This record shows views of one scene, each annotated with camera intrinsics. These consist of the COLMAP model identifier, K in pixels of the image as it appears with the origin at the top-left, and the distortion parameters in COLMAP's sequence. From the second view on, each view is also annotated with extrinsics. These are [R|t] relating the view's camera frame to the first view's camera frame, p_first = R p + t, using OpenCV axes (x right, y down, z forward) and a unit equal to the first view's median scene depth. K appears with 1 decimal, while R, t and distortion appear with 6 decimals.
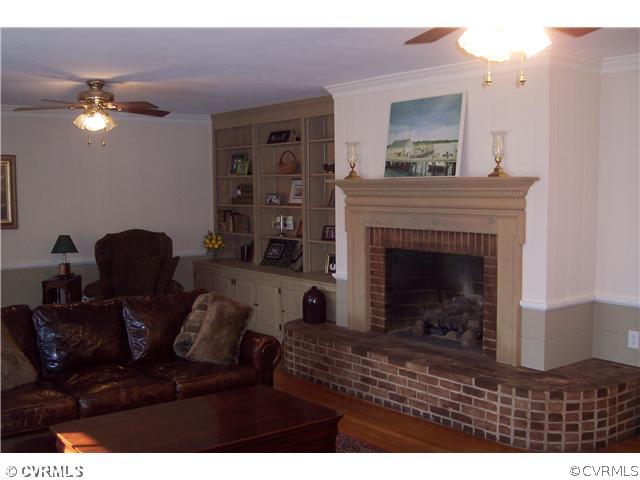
lens RADIAL K [[745.9, 0, 322.6], [0, 745.9, 240.7], [0, 0, 1]] dist [-0.140947, 0.267740]
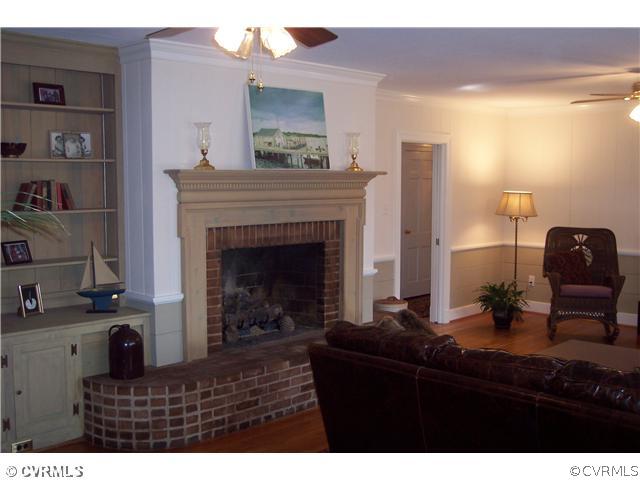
lens RADIAL K [[745.9, 0, 322.6], [0, 745.9, 240.7], [0, 0, 1]] dist [-0.140947, 0.267740]
pose [[-0.153881, -0.076617, 0.985114, -0.840912], [0.069835, 0.993653, 0.088190, -0.074623], [-0.985618, 0.082367, -0.147554, 1.099279]]
